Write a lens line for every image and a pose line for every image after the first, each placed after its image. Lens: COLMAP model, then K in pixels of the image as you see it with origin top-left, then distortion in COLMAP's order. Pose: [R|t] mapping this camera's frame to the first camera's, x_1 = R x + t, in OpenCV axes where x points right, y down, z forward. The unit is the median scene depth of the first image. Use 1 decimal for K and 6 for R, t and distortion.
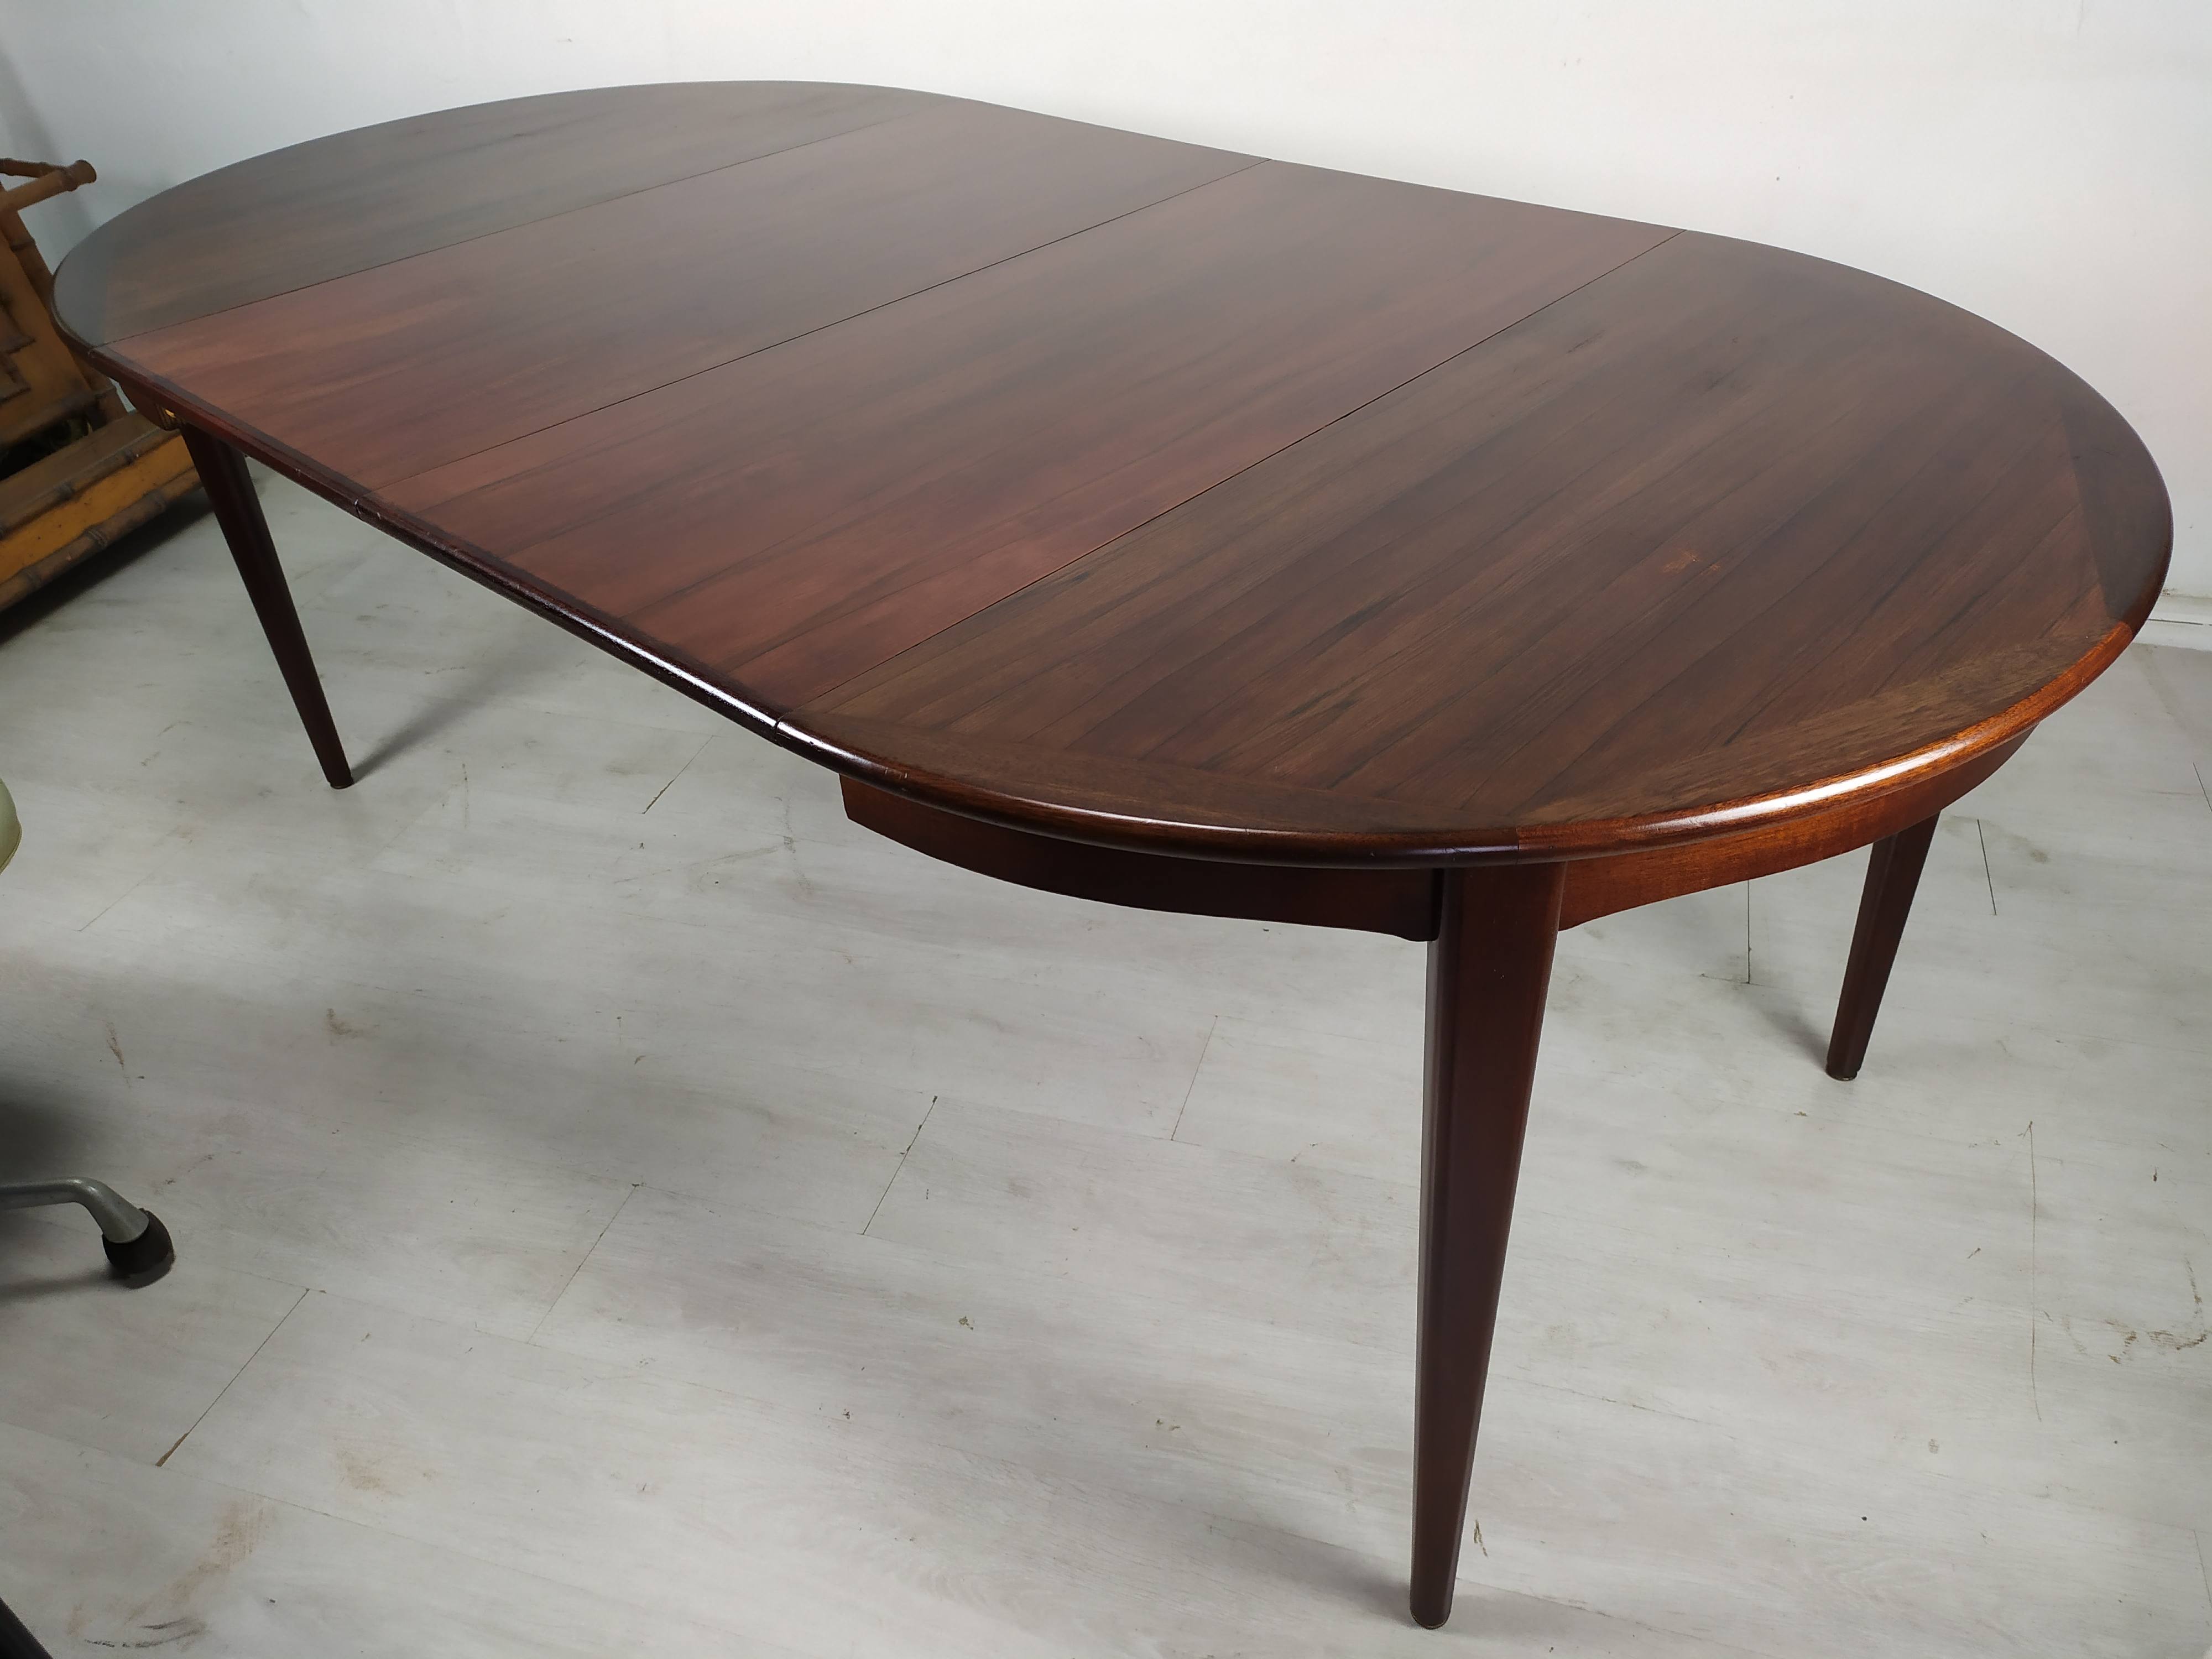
lens RADIAL K [[1678.1, 0, 1119.6], [0, 1678.1, 861.2], [0, 0, 1]] dist [0.061290, -0.078454]
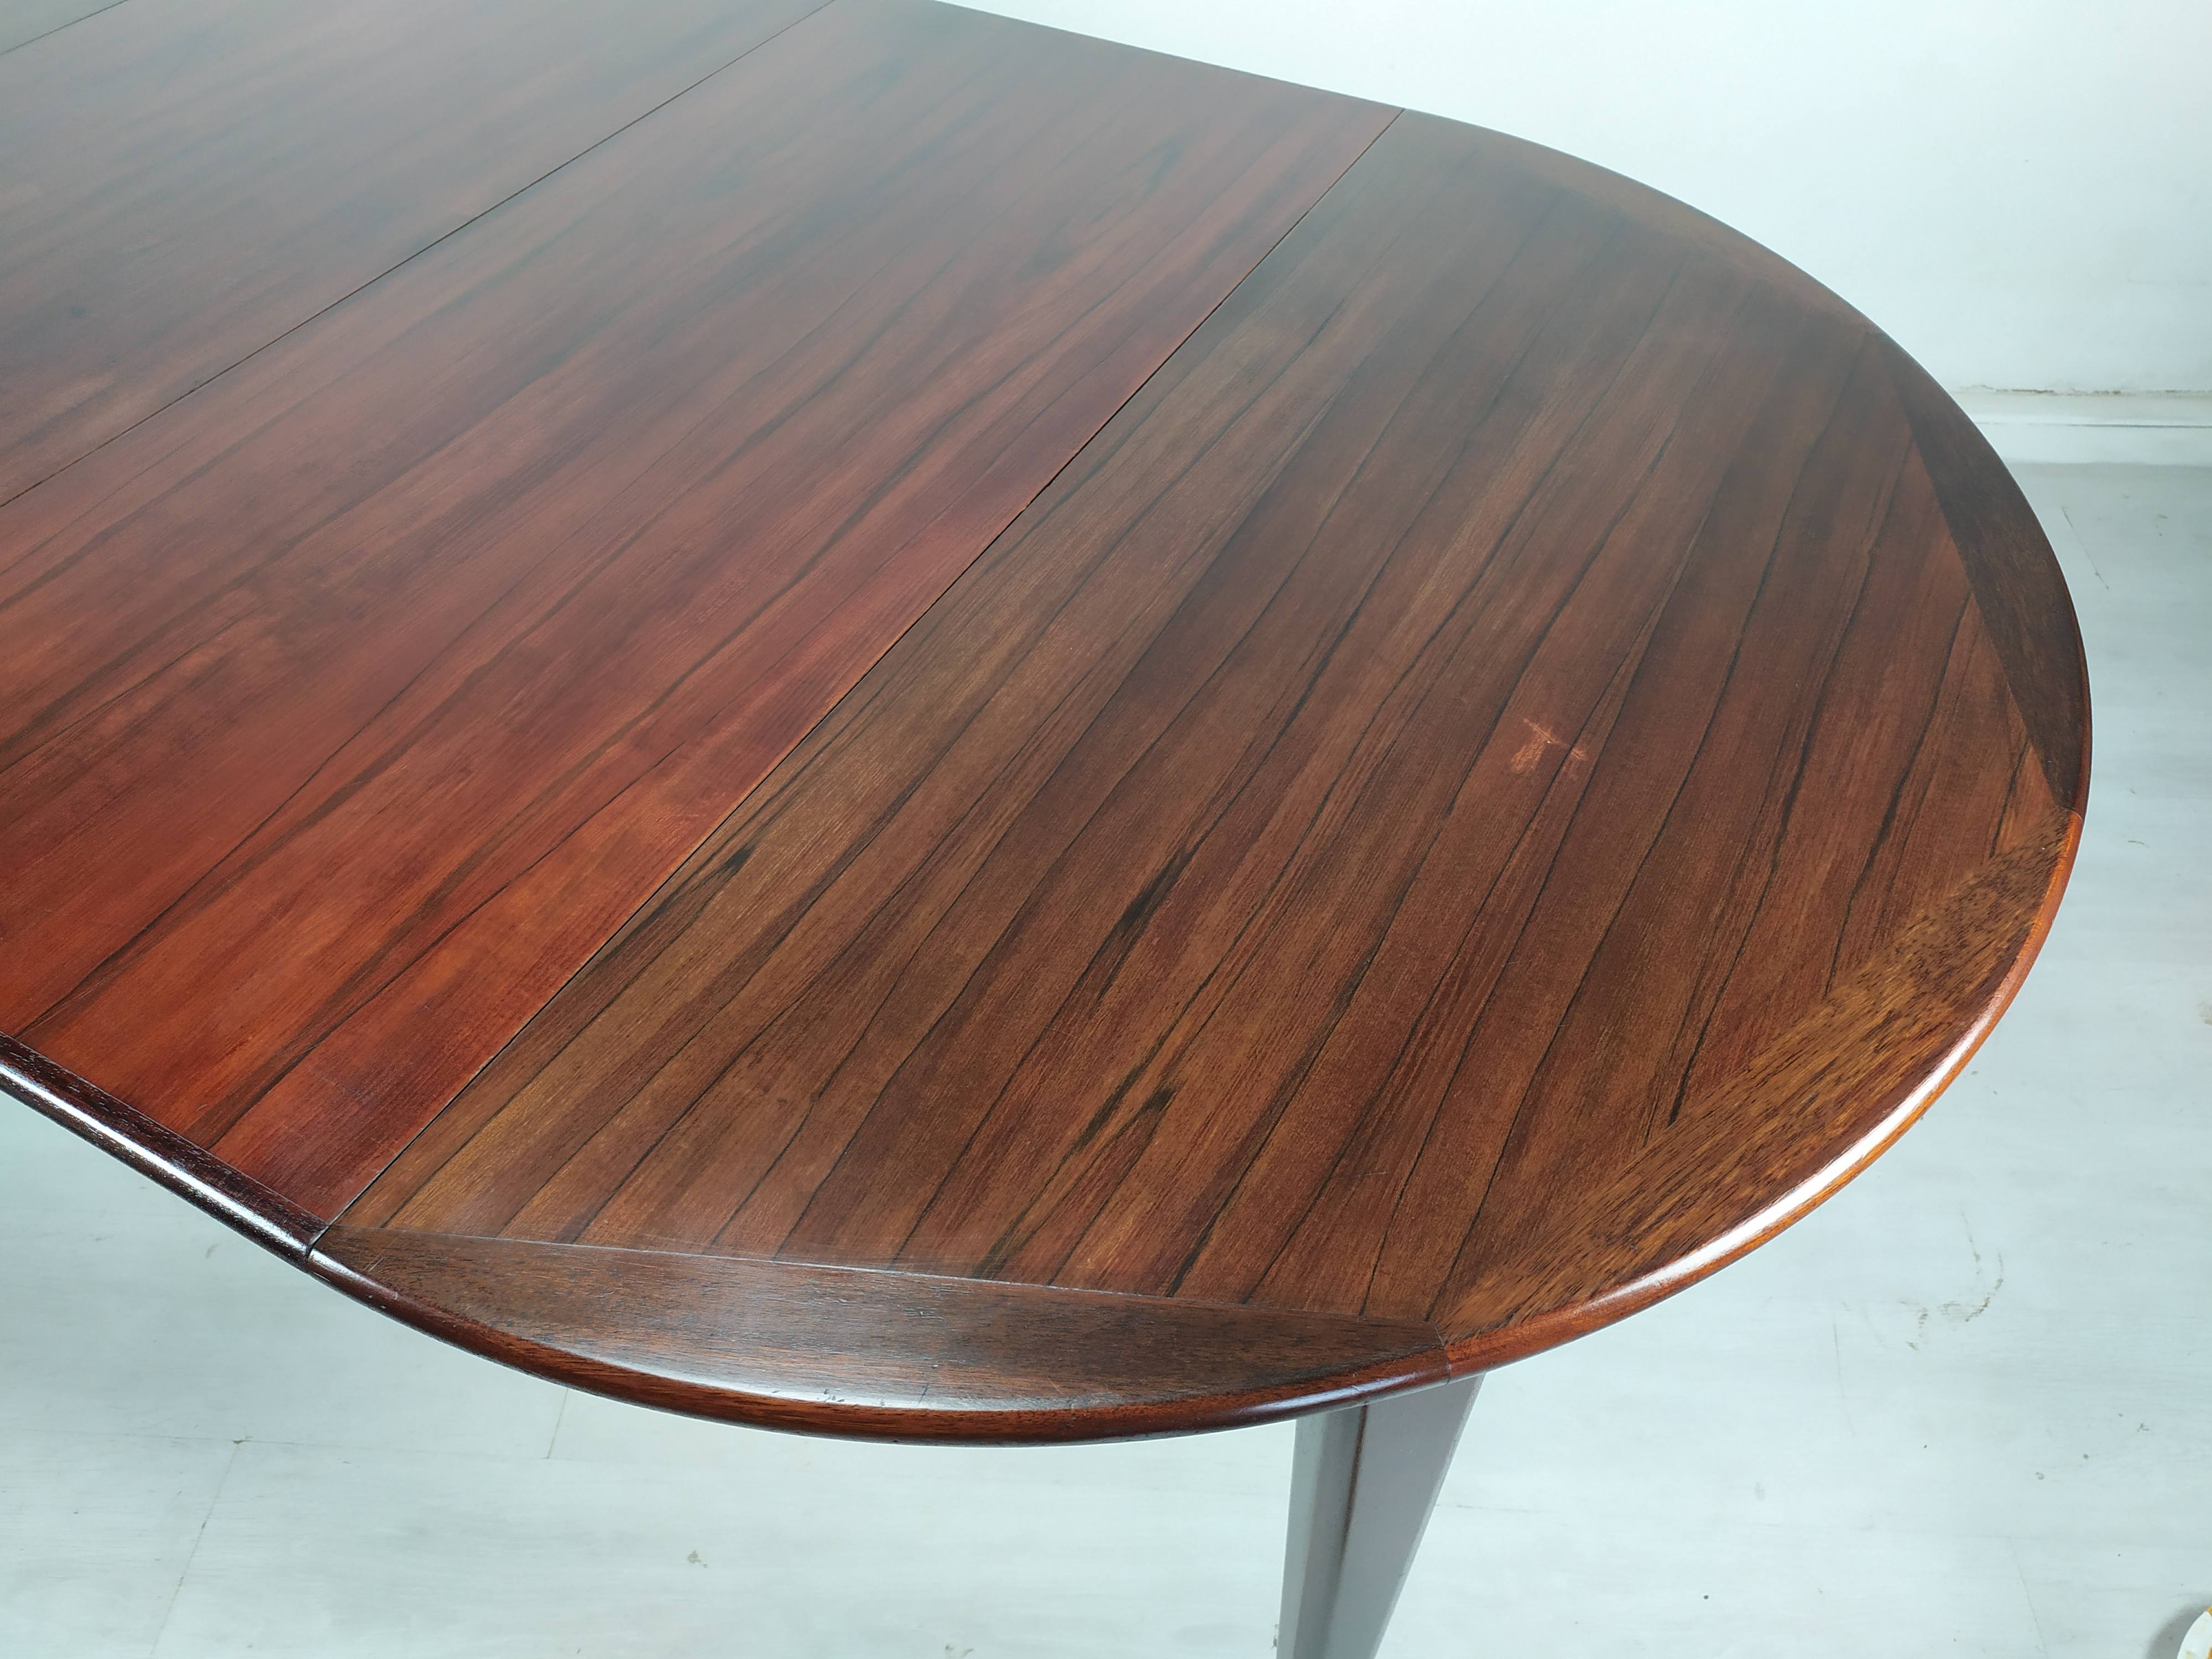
lens RADIAL K [[1678.1, 0, 1119.6], [0, 1678.1, 861.2], [0, 0, 1]] dist [0.061290, -0.078454]
pose [[0.969649, -0.142547, 0.198648, -0.008160], [0.102219, 0.974396, 0.200260, -0.286695], [-0.222108, -0.173877, 0.959393, 0.288004]]
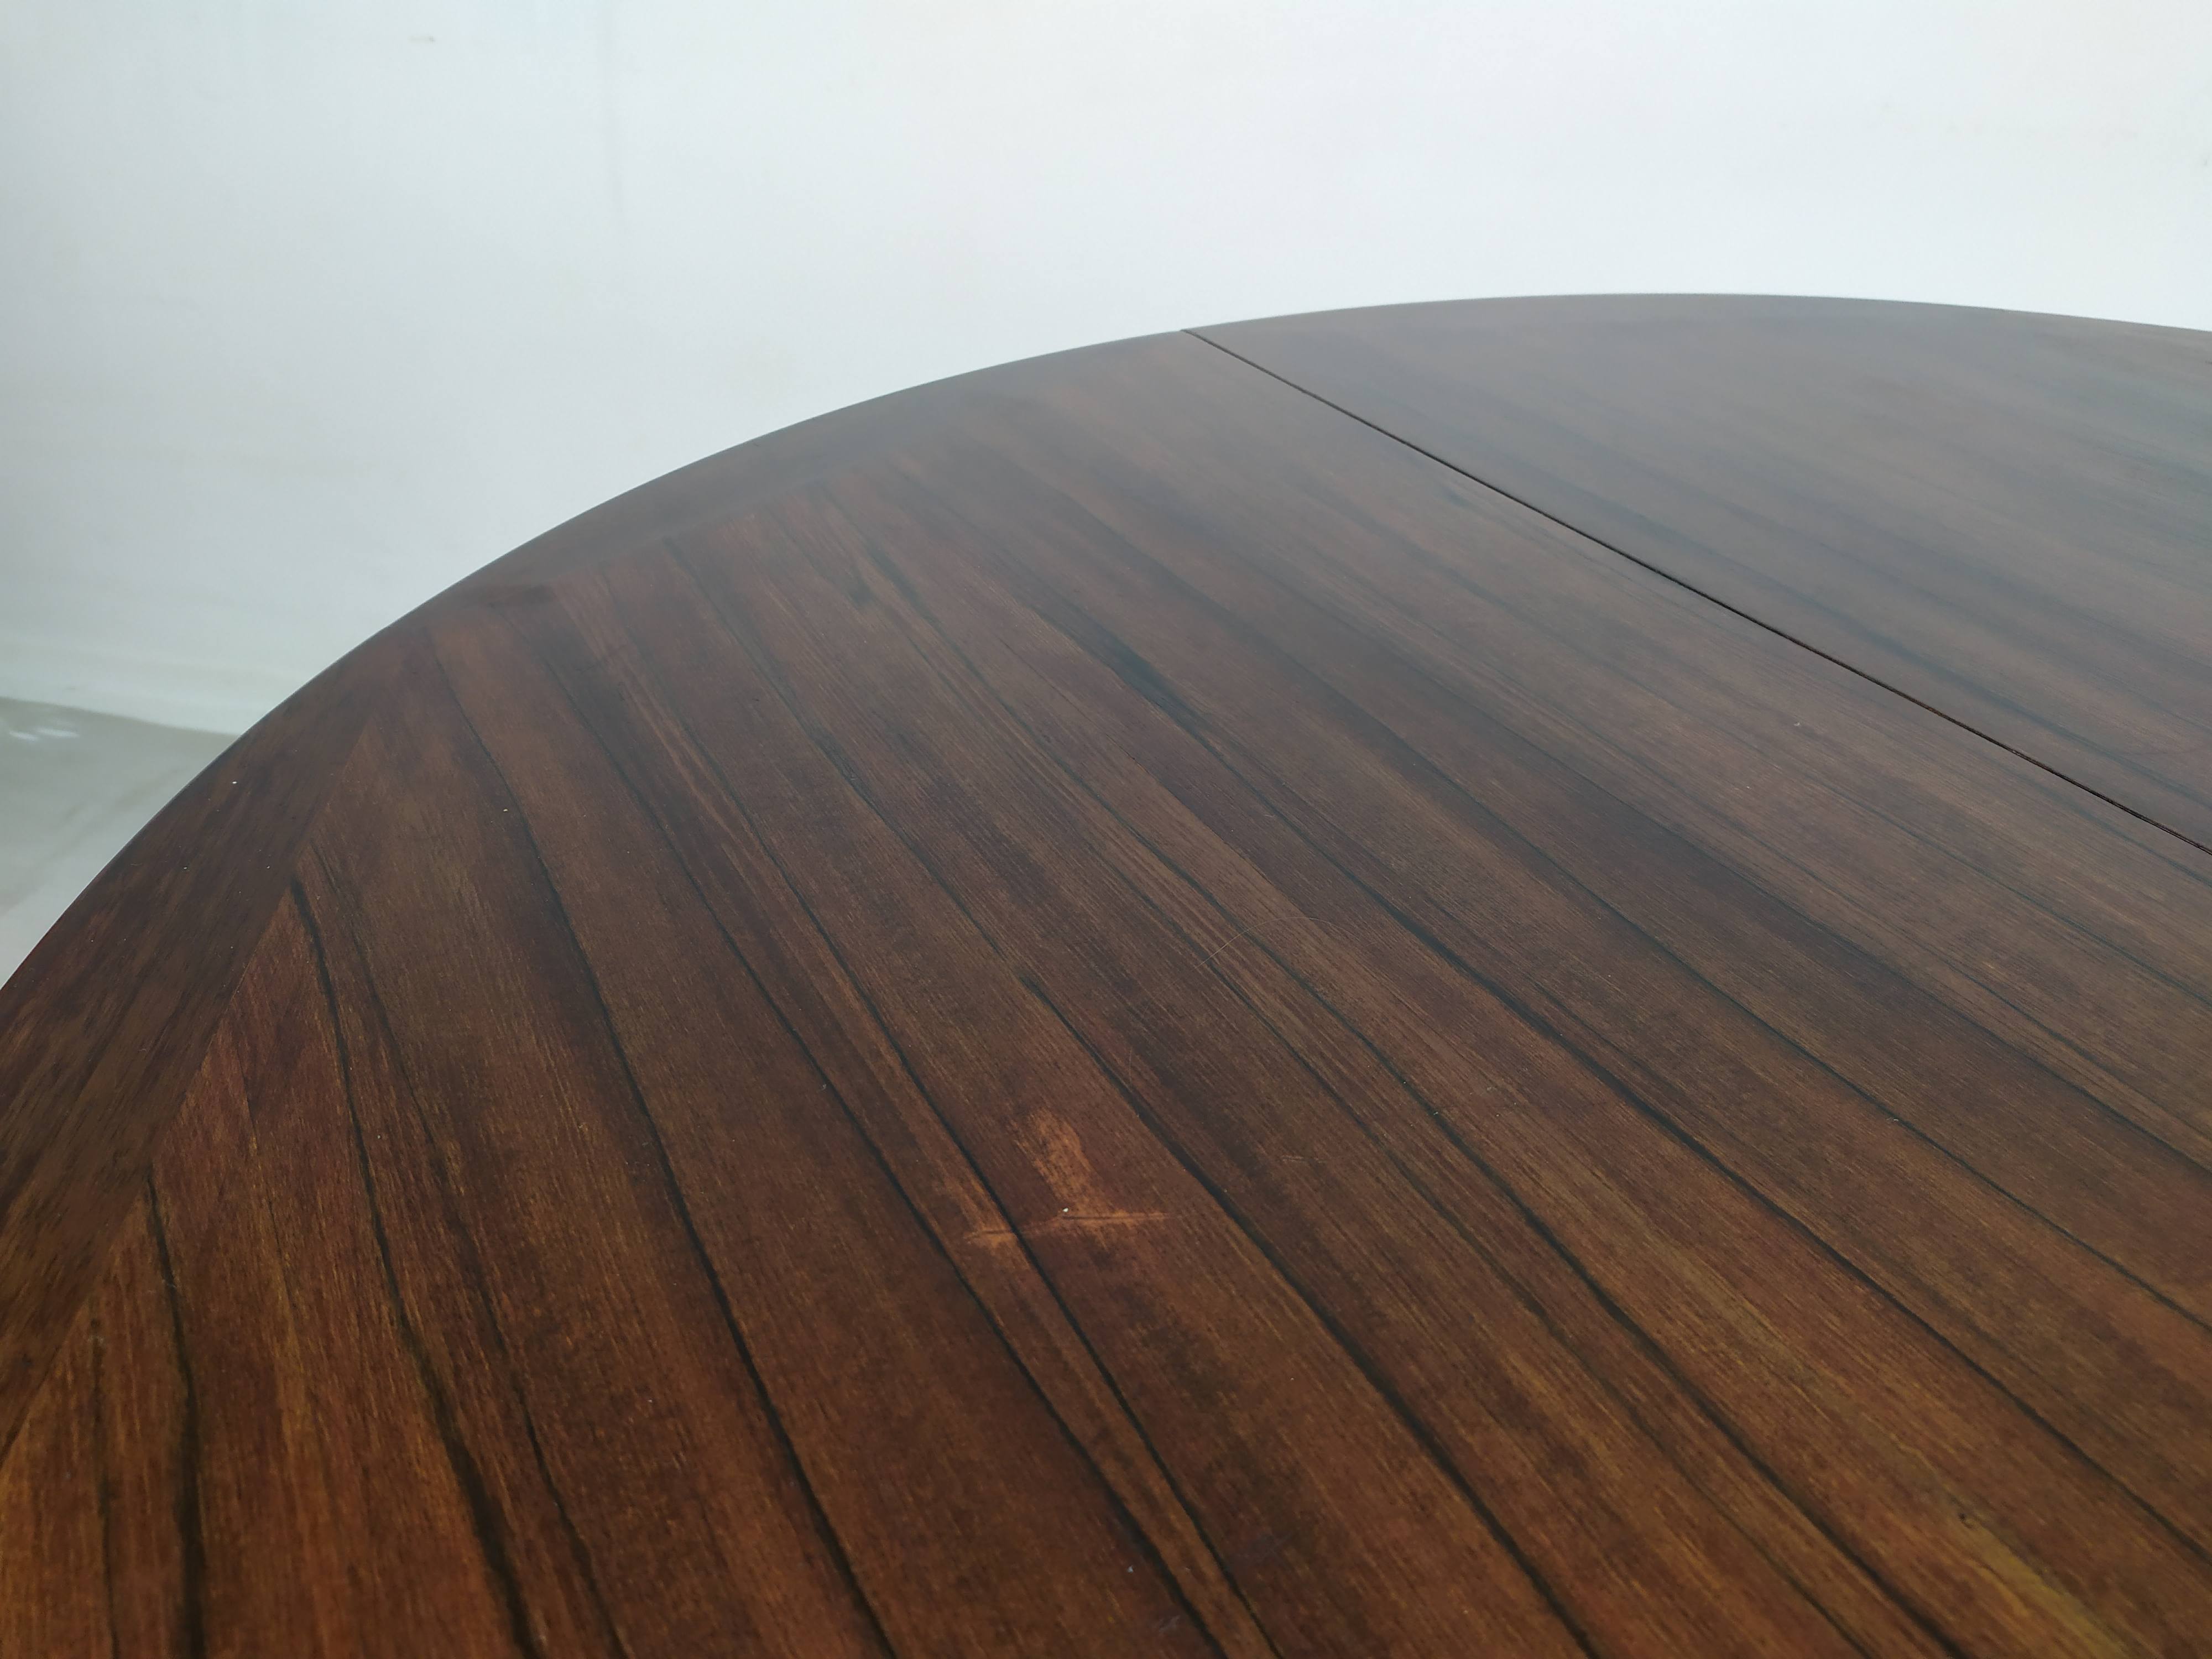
lens RADIAL K [[1678.1, 0, 1119.6], [0, 1678.1, 861.2], [0, 0, 1]] dist [0.061290, -0.078454]
pose [[-0.314627, 0.565652, -0.762265, 0.512049], [-0.566170, 0.532729, 0.629008, -0.392391], [0.761880, 0.629475, 0.152644, 0.884353]]
